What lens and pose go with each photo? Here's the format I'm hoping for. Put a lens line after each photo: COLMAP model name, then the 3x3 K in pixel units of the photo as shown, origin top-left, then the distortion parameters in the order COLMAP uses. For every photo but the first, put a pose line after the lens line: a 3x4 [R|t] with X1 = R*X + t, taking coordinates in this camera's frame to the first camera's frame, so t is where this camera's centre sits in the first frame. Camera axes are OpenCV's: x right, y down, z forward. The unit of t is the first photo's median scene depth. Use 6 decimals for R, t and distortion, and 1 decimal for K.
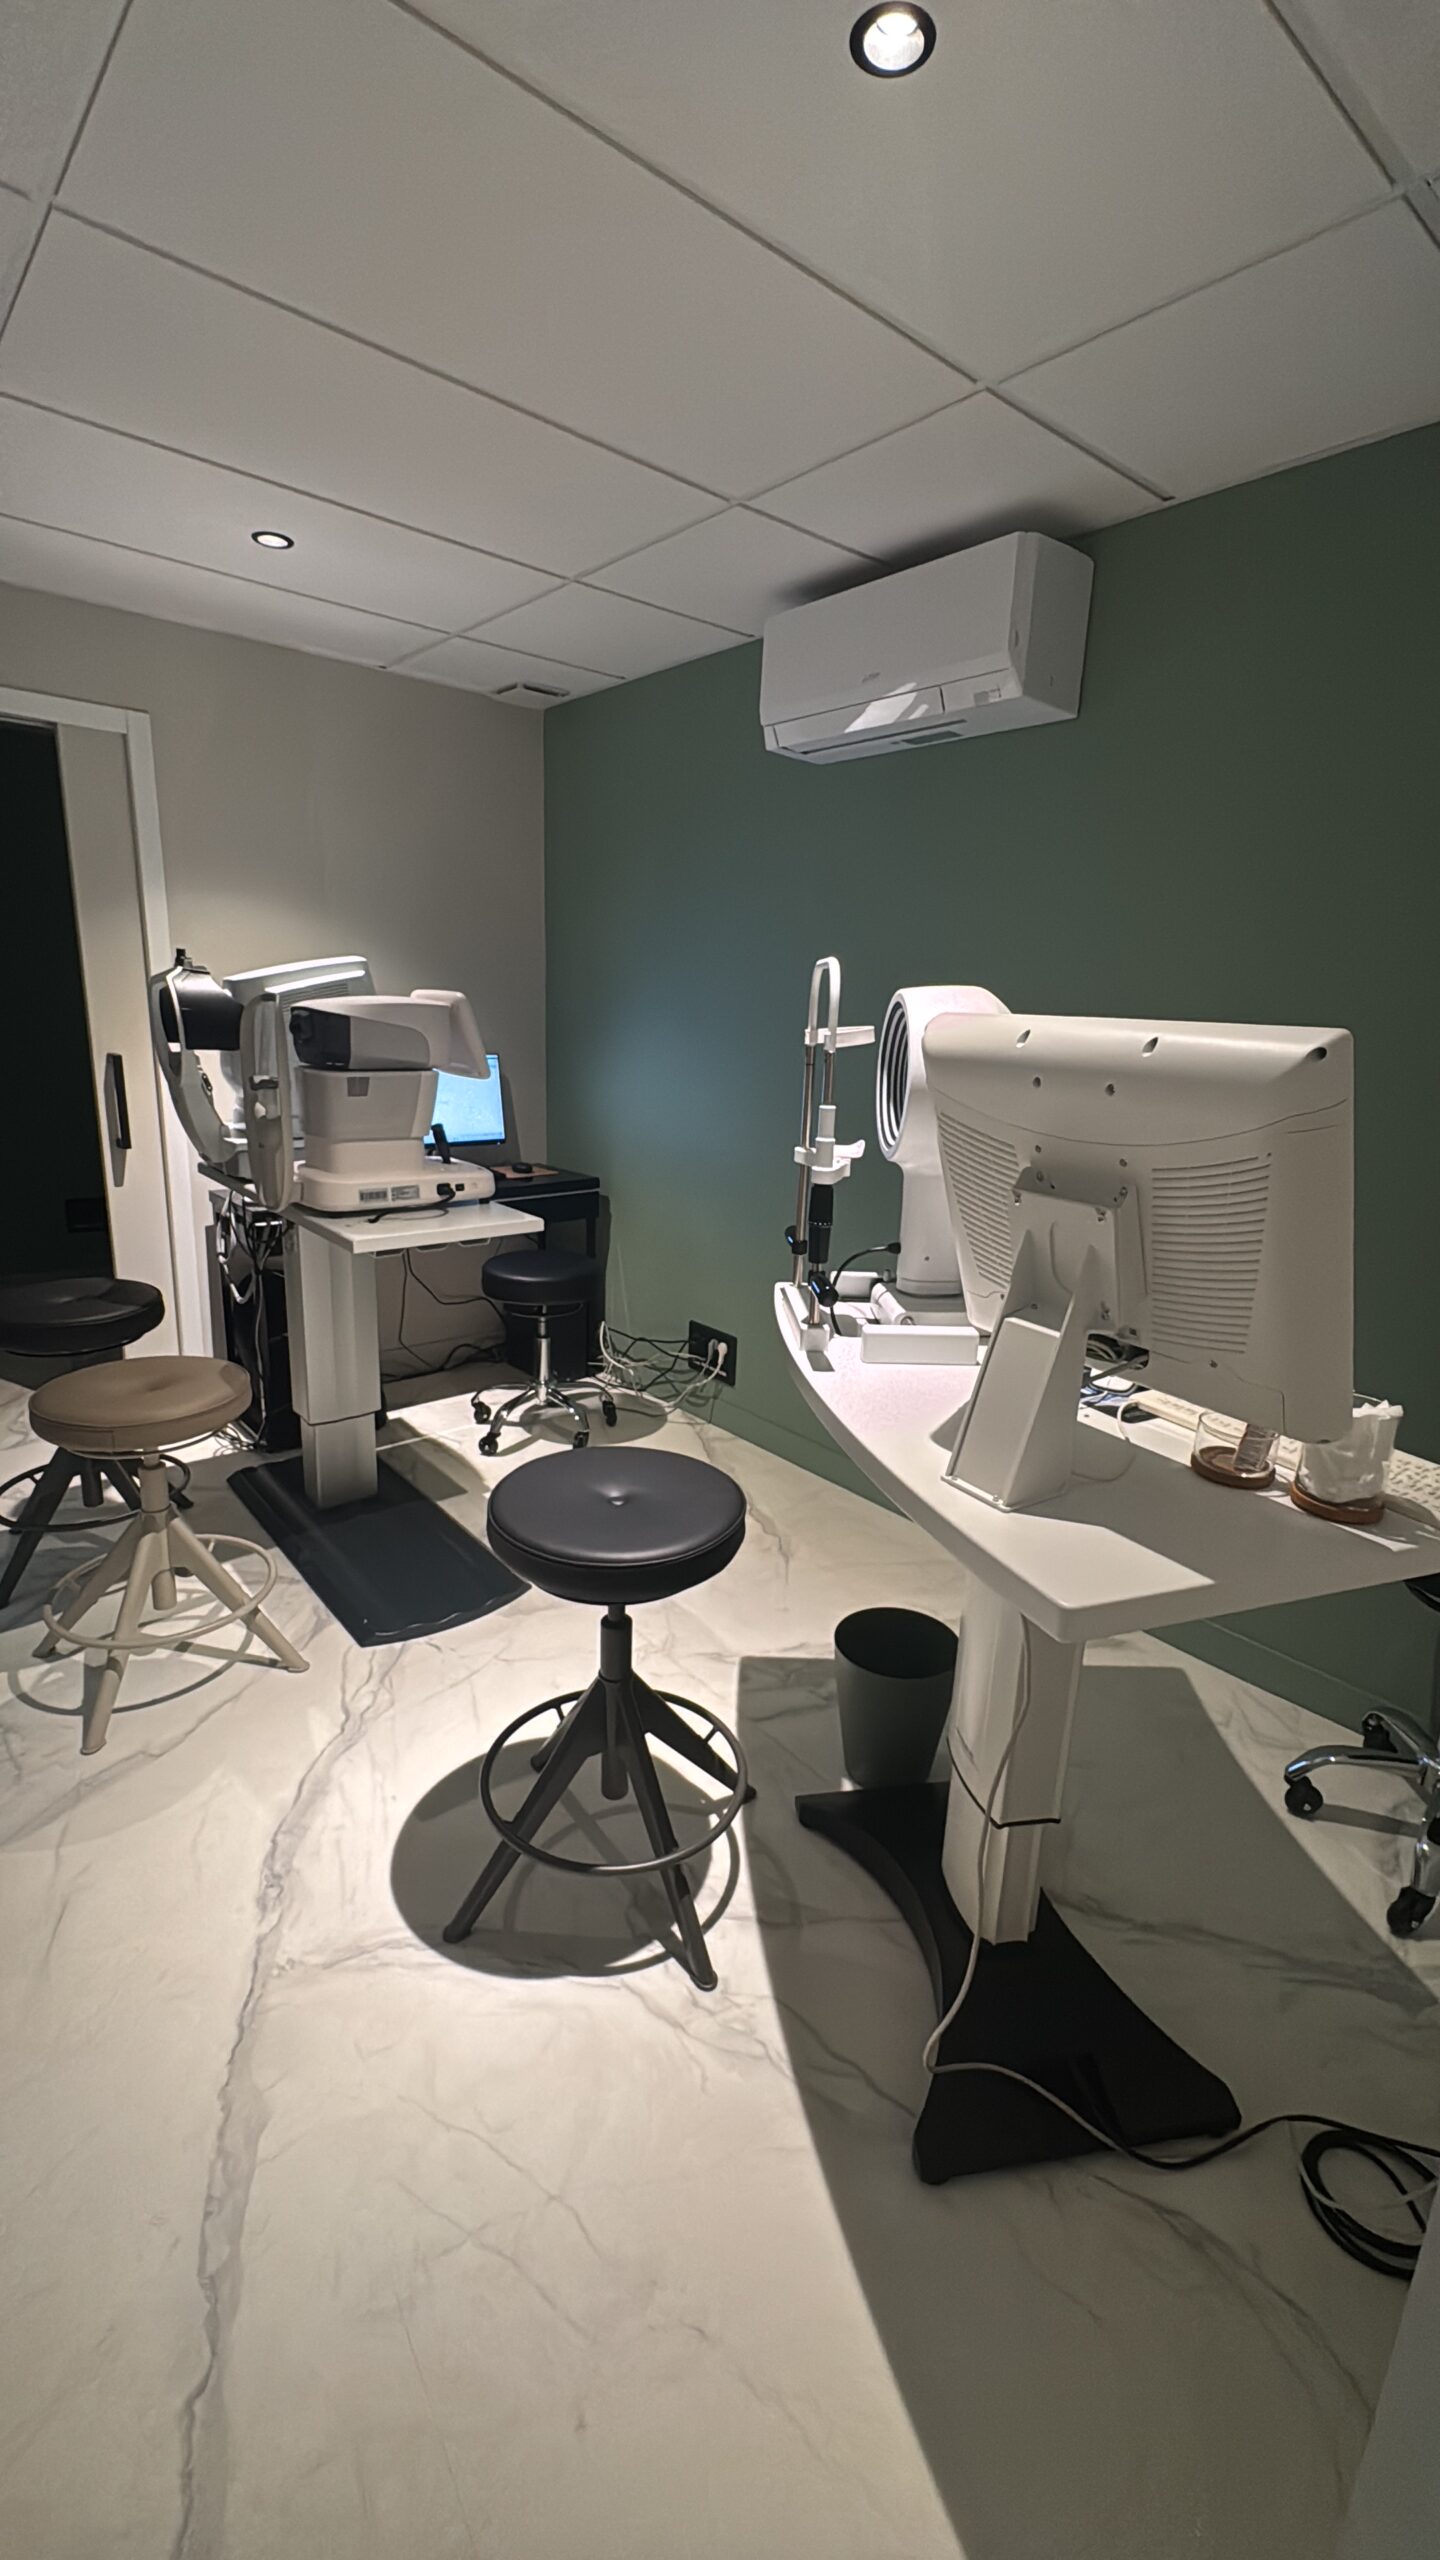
lens RADIAL K [[1060.0, 0, 720.0], [0, 1060.0, 1280.0], [0, 0, 1]] dist [-0.002674, -0.000309]
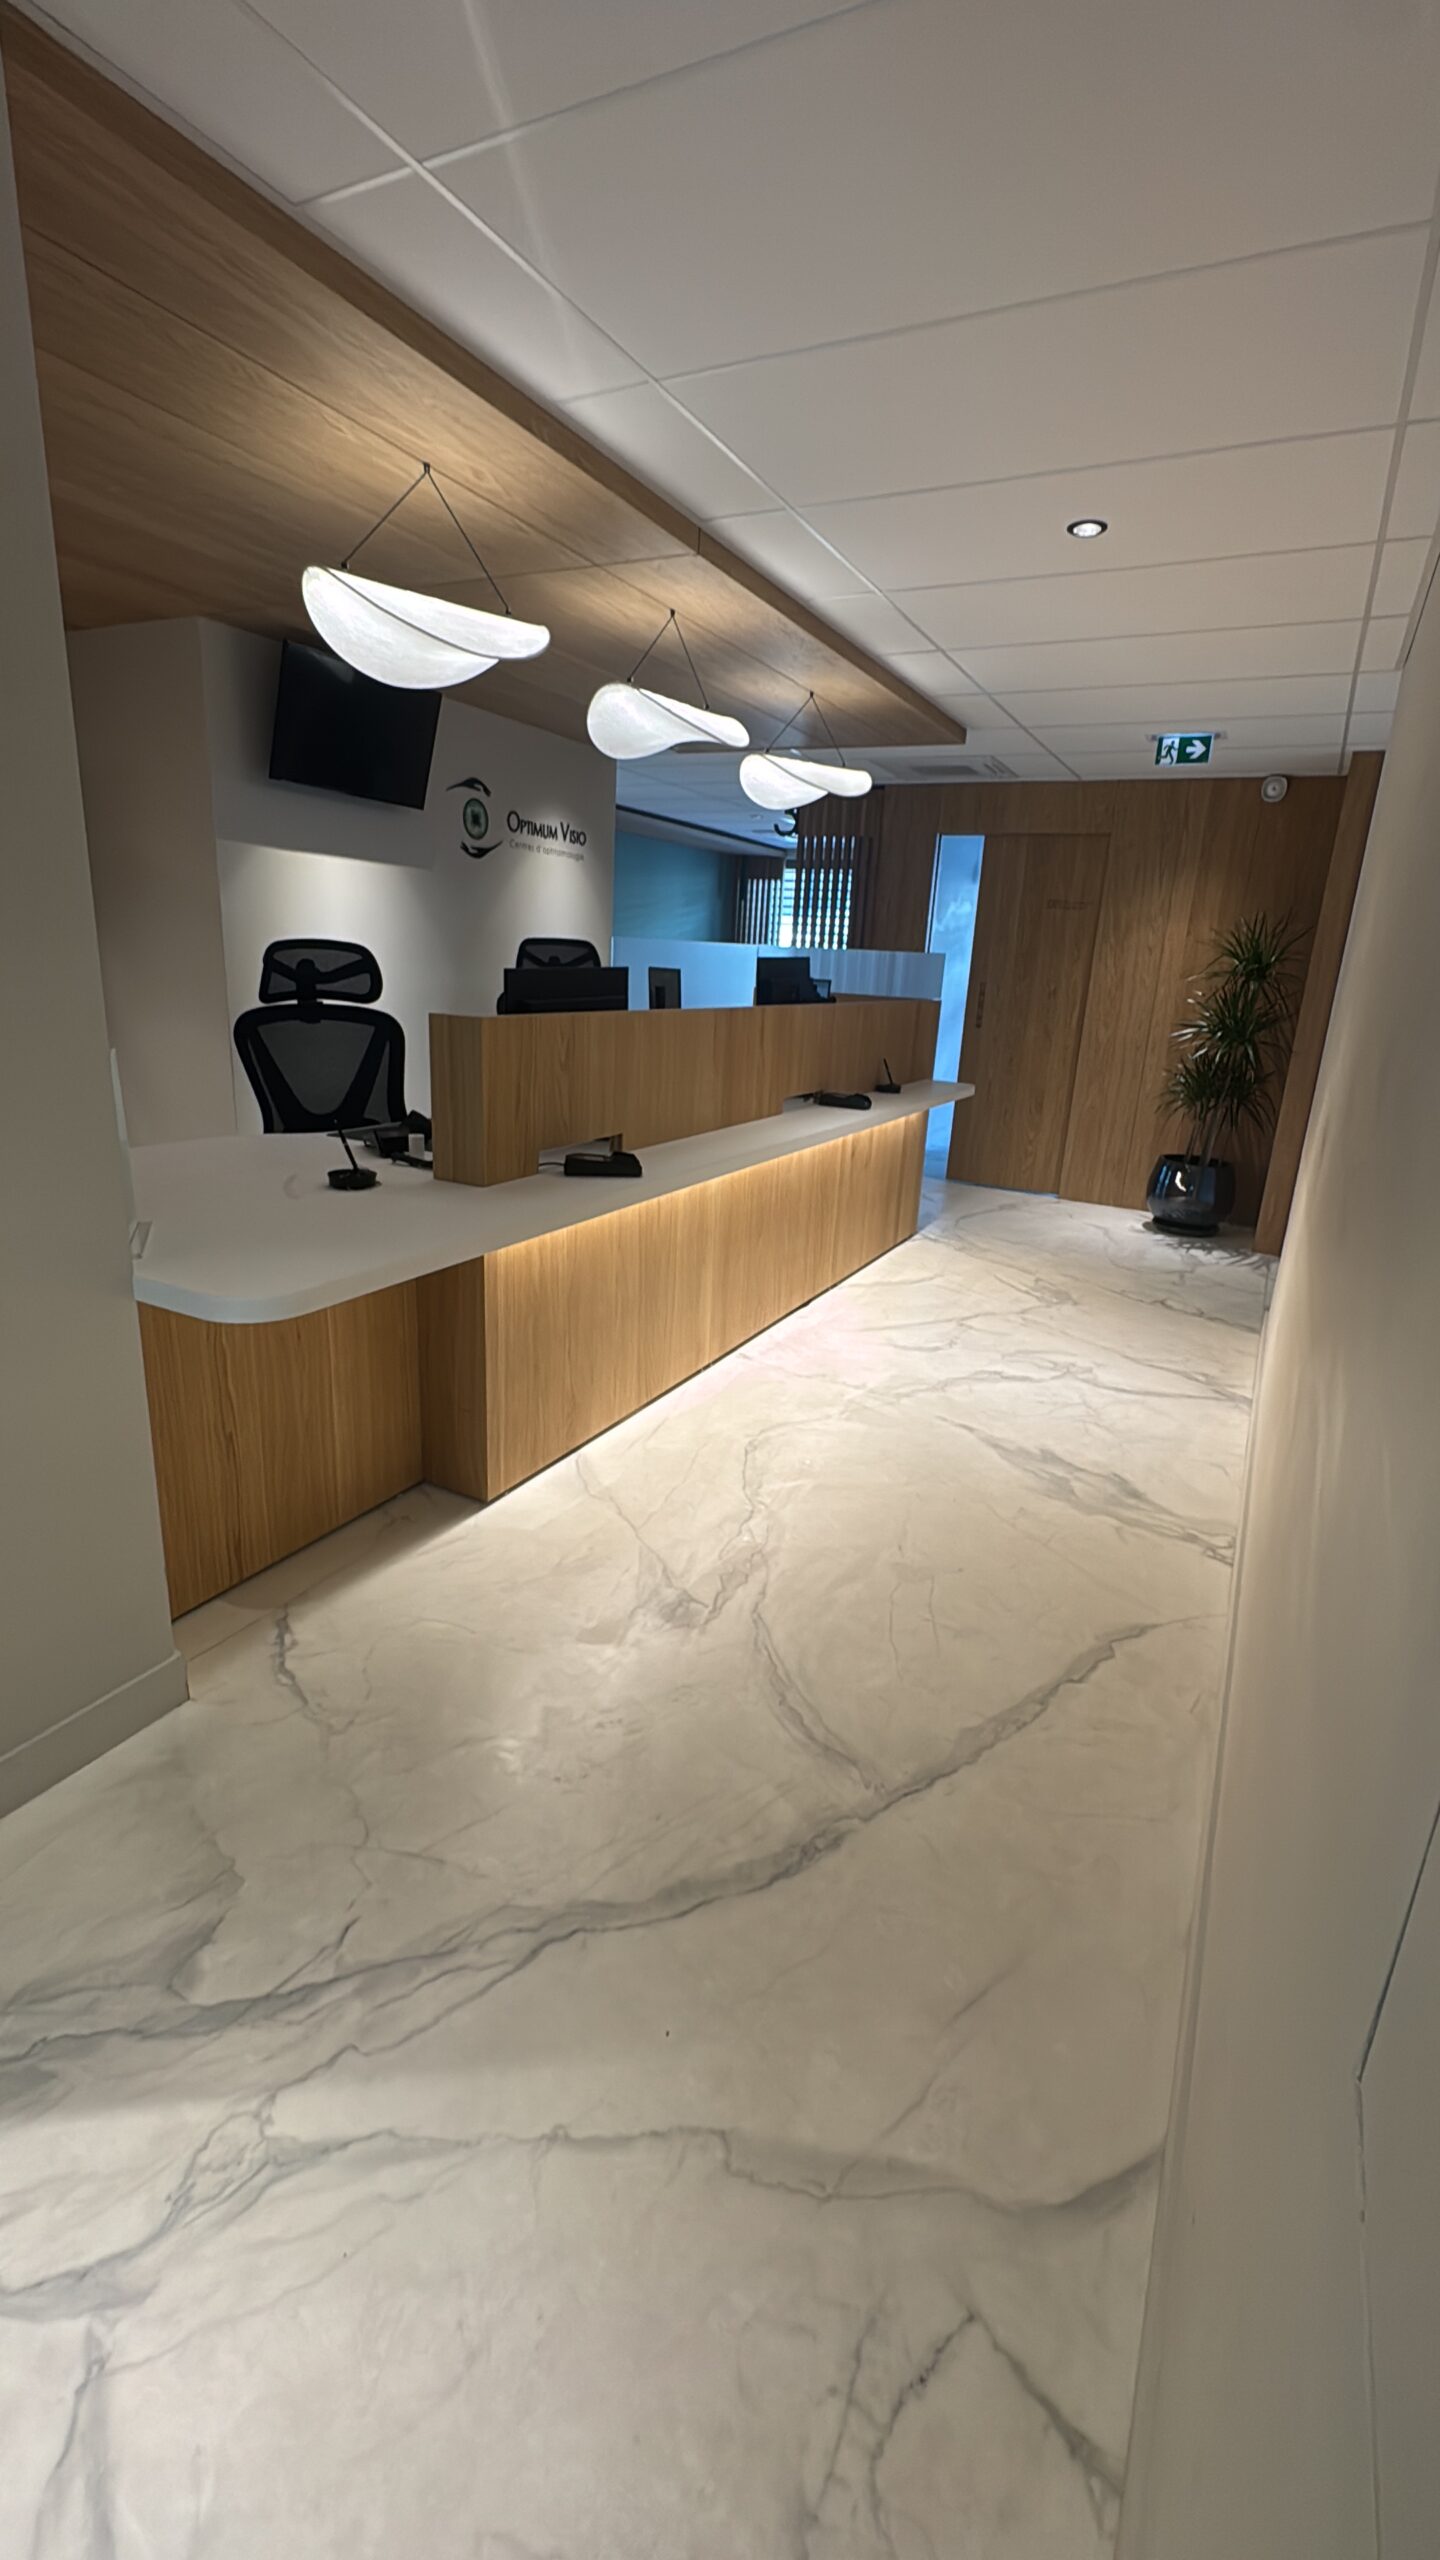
lens RADIAL K [[1060.0, 0, 720.0], [0, 1060.0, 1280.0], [0, 0, 1]] dist [-0.002674, -0.000309]
pose [[-0.374871, -0.329398, 0.866584, -1.154075], [0.162576, 0.896906, 0.411252, -0.311885], [-0.912710, 0.295052, -0.282672, 1.324895]]
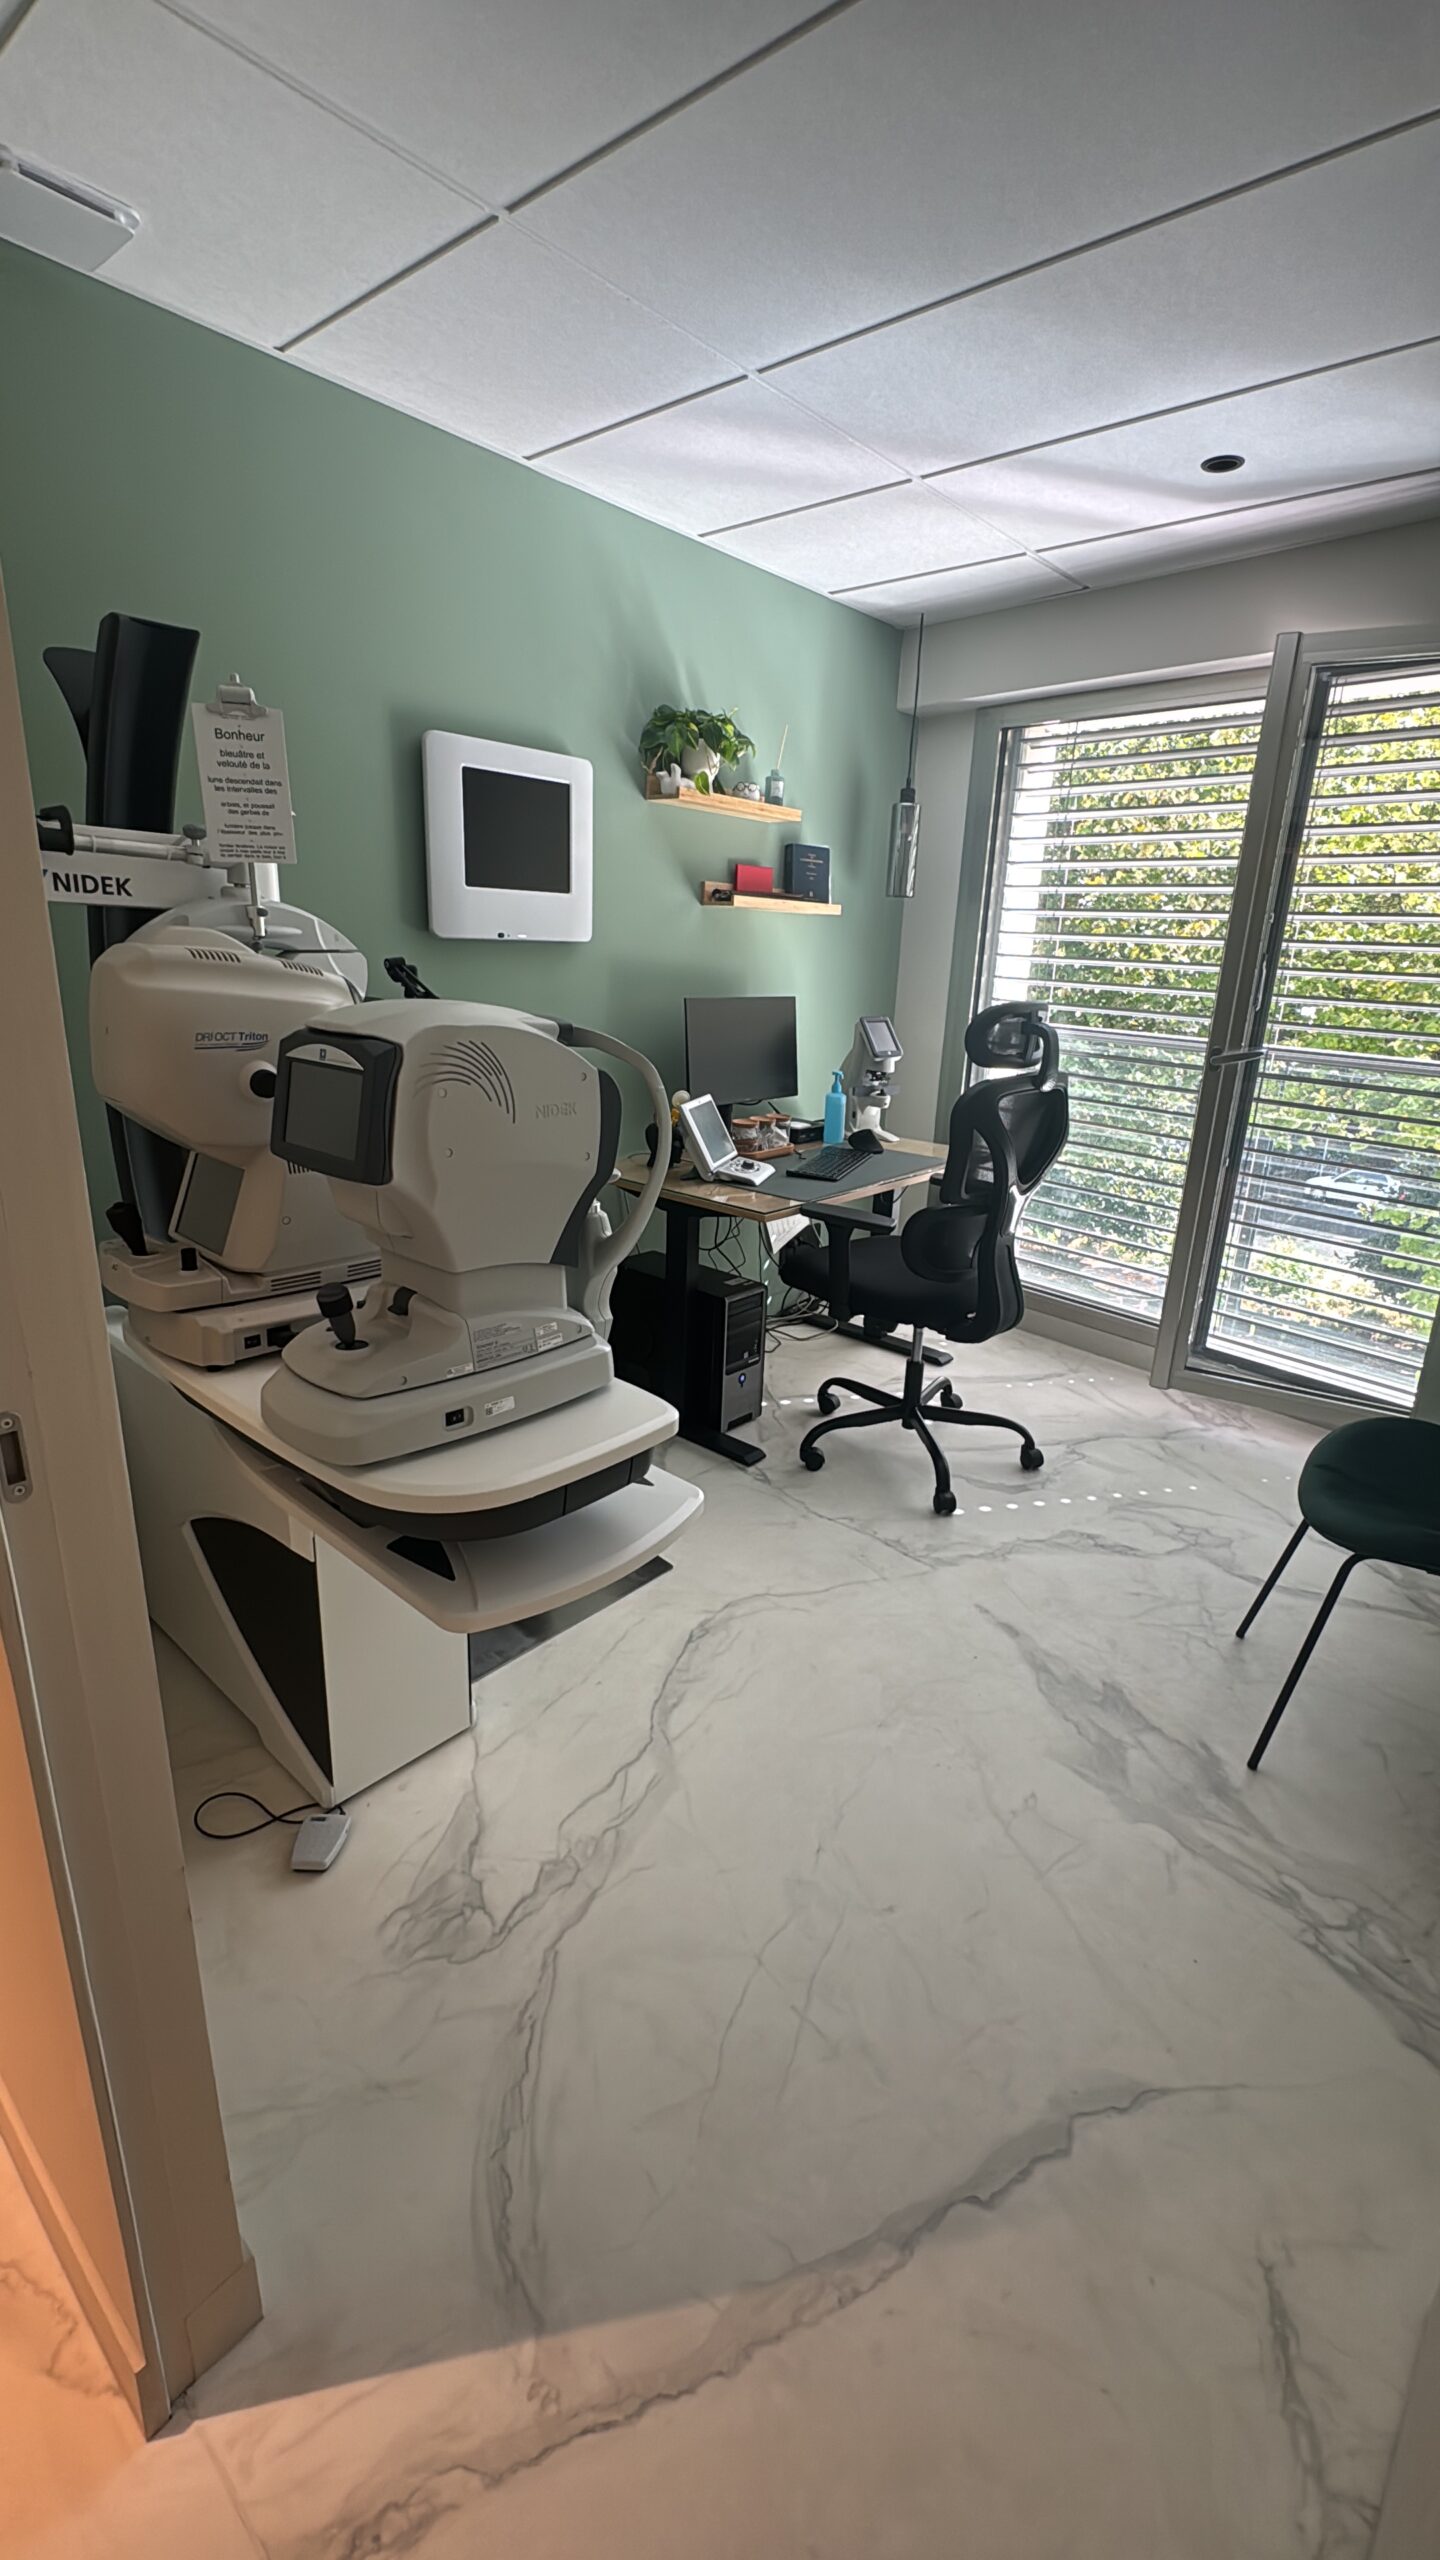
lens RADIAL K [[1060.0, 0, 720.0], [0, 1060.0, 1280.0], [0, 0, 1]] dist [-0.002674, -0.000309]
pose [[-0.147485, -0.342738, 0.927782, -0.822298], [0.202348, 0.907743, 0.367502, -0.226274], [-0.968144, 0.241936, -0.064526, 0.774531]]
